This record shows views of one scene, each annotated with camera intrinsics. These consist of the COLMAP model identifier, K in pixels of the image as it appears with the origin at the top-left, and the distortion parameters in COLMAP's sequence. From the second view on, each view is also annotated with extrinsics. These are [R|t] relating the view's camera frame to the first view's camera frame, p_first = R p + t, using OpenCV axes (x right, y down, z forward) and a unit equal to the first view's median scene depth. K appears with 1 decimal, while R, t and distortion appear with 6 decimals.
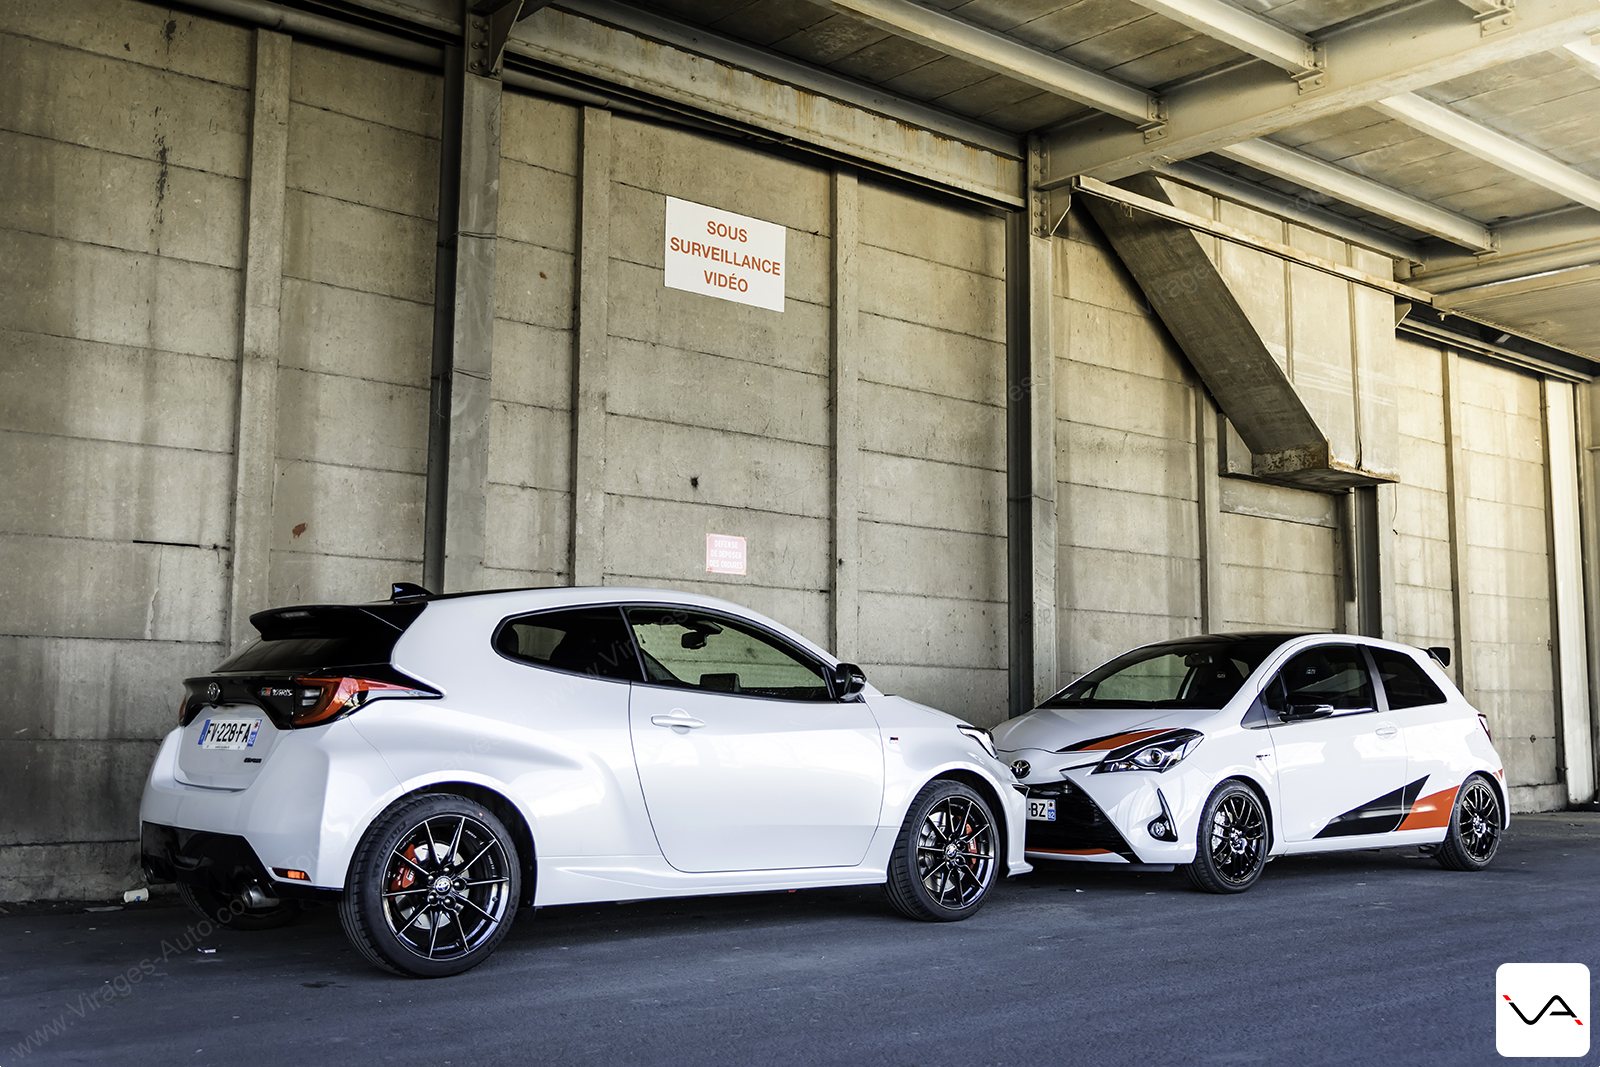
lens RADIAL K [[1652.0, 0, 799.7], [0, 1652.0, 533.1], [0, 0, 1]] dist [-0.016223, 0.000000]
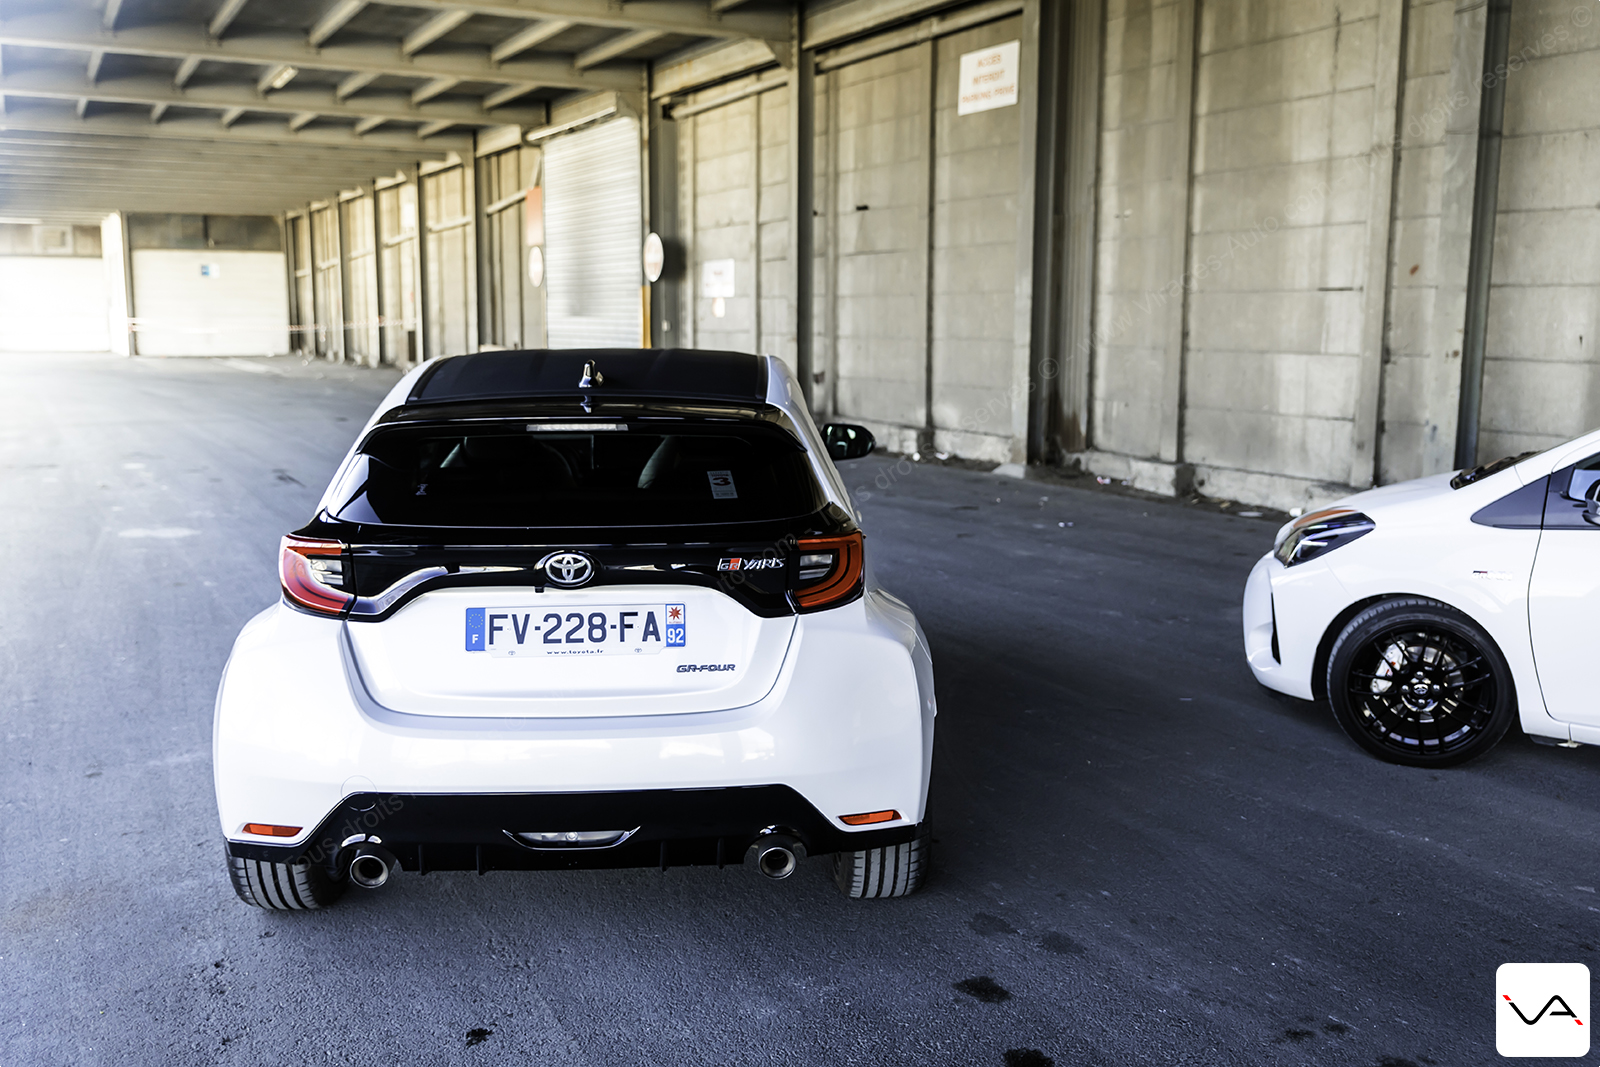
lens RADIAL K [[1446.6, 0, 792.2], [0, 1446.6, 526.2], [0, 0, 1]] dist [-0.009867, 0.003912]
pose [[-0.203099, 0.134879, -0.969824, 0.876884], [0.109736, 0.987363, 0.114337, 0.012724], [0.972990, -0.083203, -0.215333, 0.664544]]
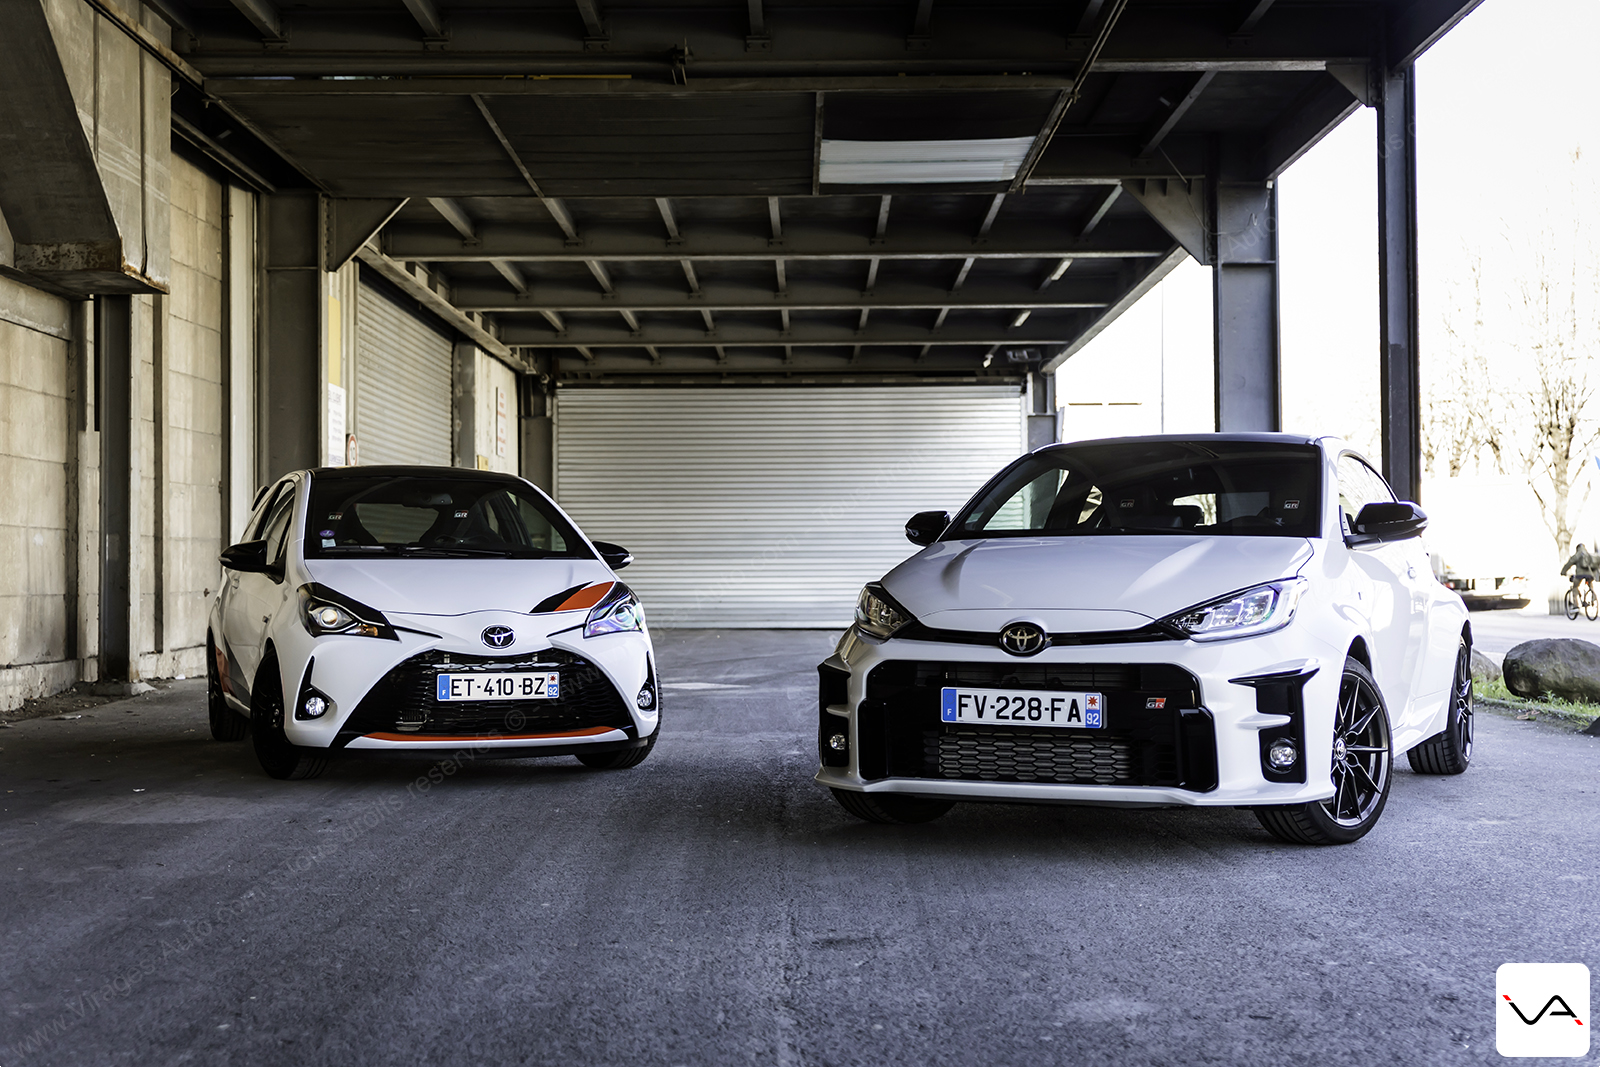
lens RADIAL K [[2085.9, 0, 797.1], [0, 2085.9, 537.5], [0, 0, 1]] dist [-0.021989, 0.000000]
pose [[0.650089, 0.010279, 0.759788, -0.352254], [-0.087186, 0.994314, 0.061147, -0.000694], [-0.754839, -0.105994, 0.647289, 0.073389]]
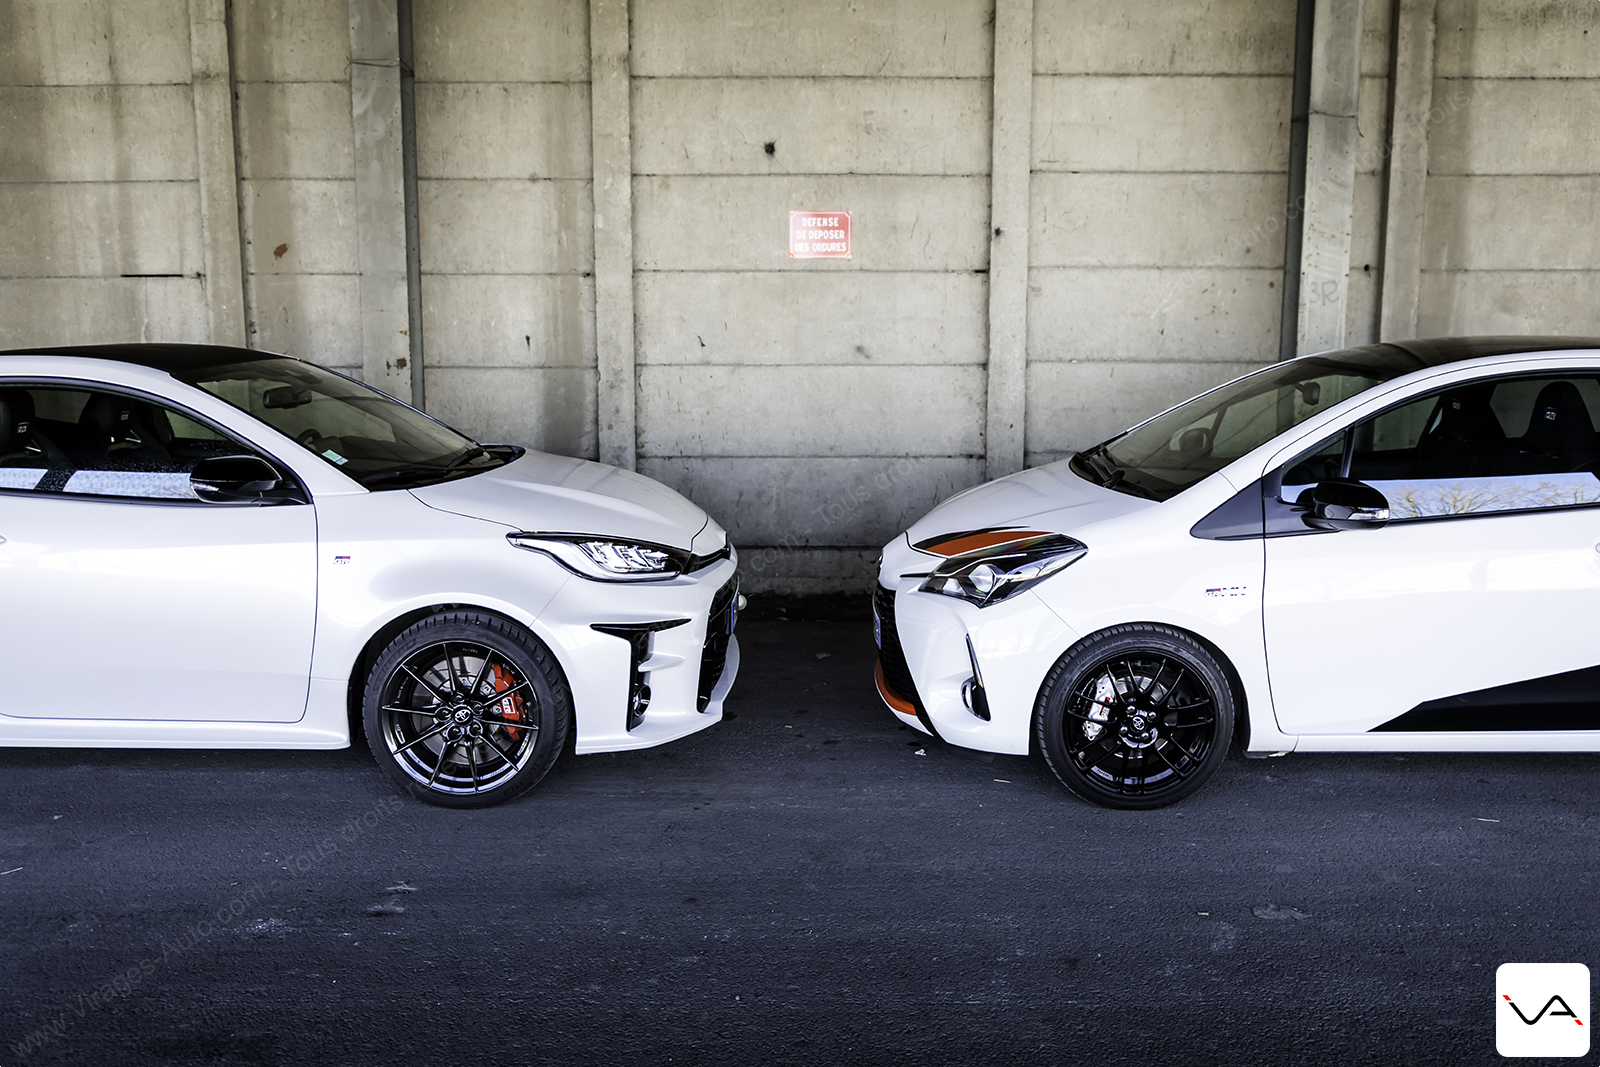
lens RADIAL K [[1314.4, 0, 804.0], [0, 1314.4, 522.3], [0, 0, 1]] dist [-0.029170, 0.025396]
pose [[0.761091, 0.094851, -0.641672, 0.414370], [0.080818, 0.967676, 0.238898, -0.005845], [0.643590, -0.233682, 0.728824, 0.527414]]
